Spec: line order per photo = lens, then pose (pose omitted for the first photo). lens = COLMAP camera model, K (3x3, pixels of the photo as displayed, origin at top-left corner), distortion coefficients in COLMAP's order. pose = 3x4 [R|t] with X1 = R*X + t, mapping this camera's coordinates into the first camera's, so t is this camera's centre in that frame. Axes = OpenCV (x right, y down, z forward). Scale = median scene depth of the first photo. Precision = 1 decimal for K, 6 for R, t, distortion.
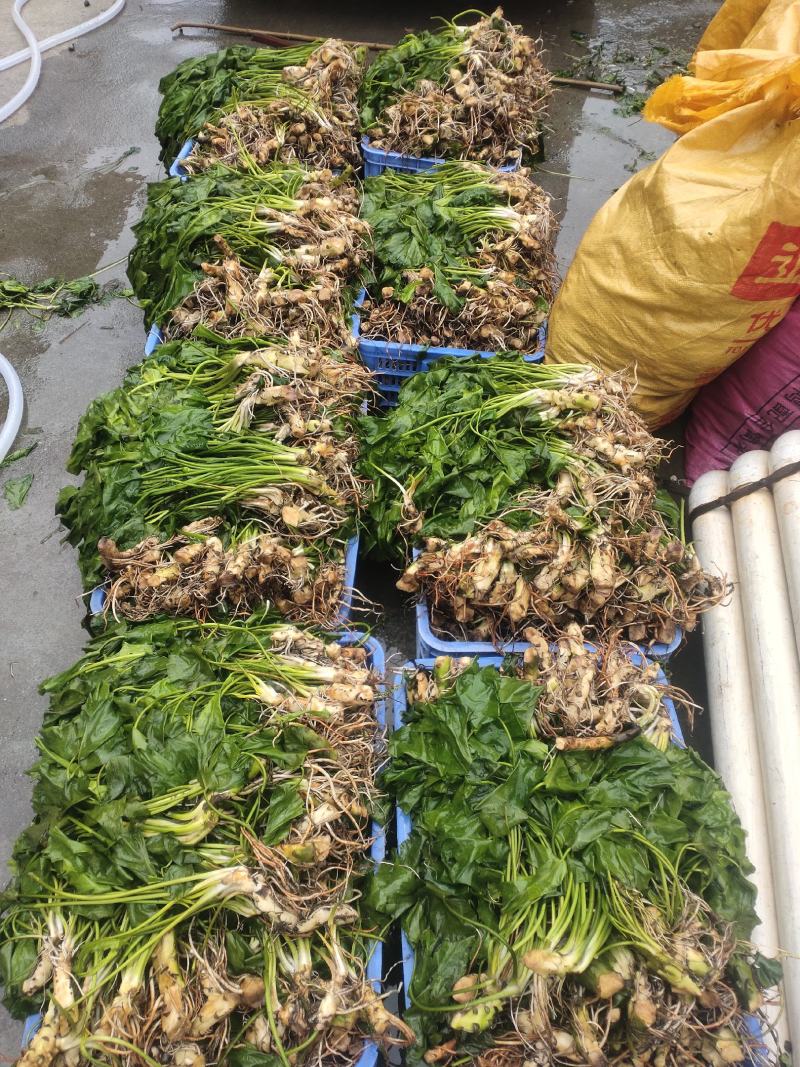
lens RADIAL K [[838.8, 0, 400.0], [0, 838.8, 533.5], [0, 0, 1]] dist [0.072920, -0.143565]
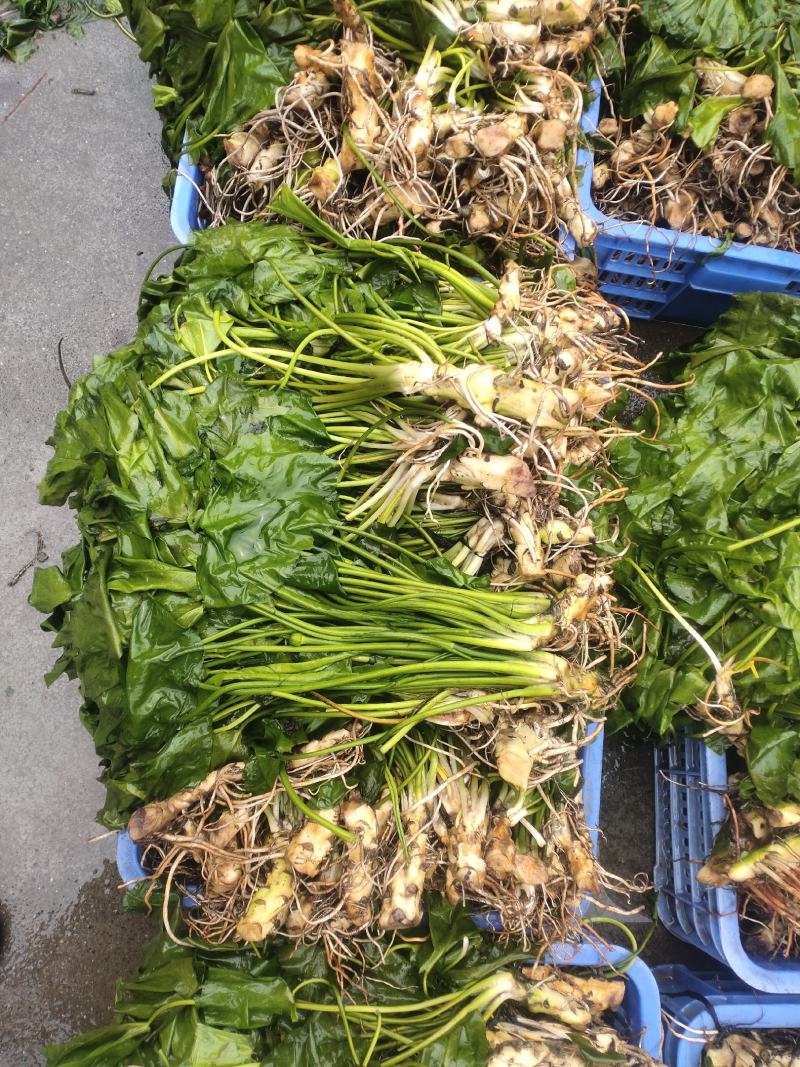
lens RADIAL K [[838.8, 0, 400.0], [0, 838.8, 533.5], [0, 0, 1]] dist [0.072920, -0.143565]
pose [[0.997852, 0.060433, 0.025268, -0.260781], [-0.065485, 0.911547, 0.405949, -0.403782], [0.001500, -0.406732, 0.913546, 0.726610]]
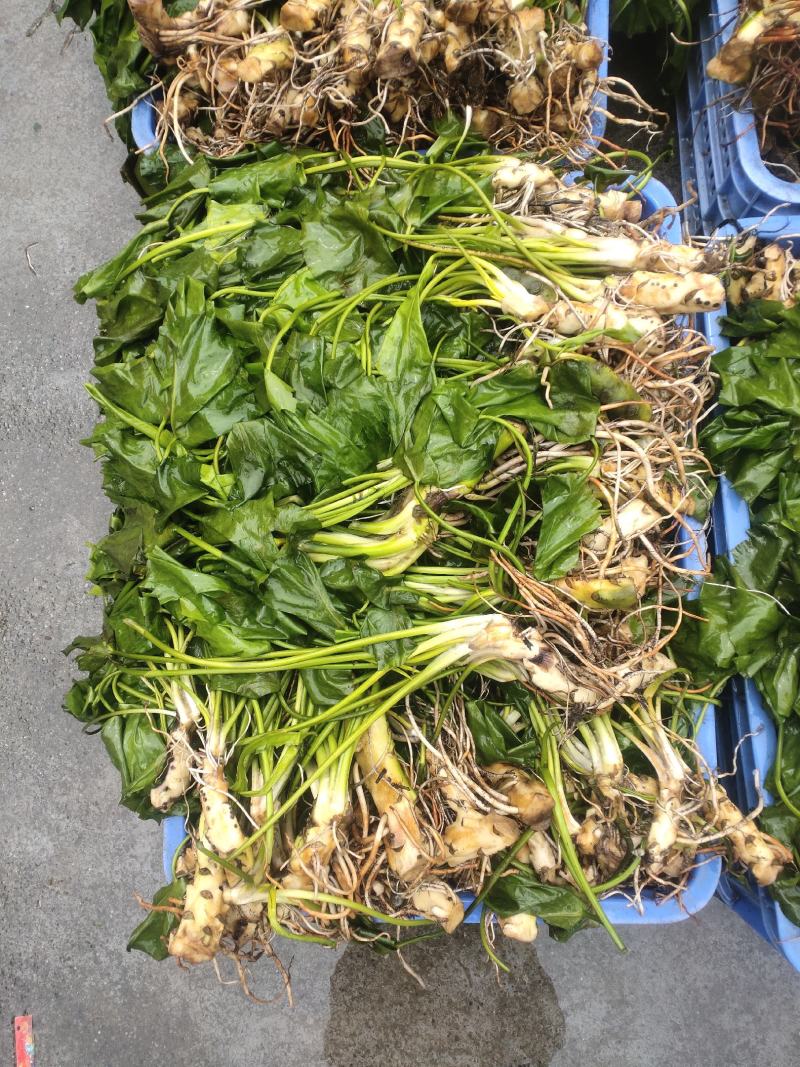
lens RADIAL K [[838.8, 0, 400.0], [0, 838.8, 533.5], [0, 0, 1]] dist [0.072920, -0.143565]
pose [[0.998283, -0.012600, -0.057196, -0.200404], [0.038086, 0.881553, 0.470546, 0.074988], [0.044492, -0.471917, 0.880520, 0.487666]]
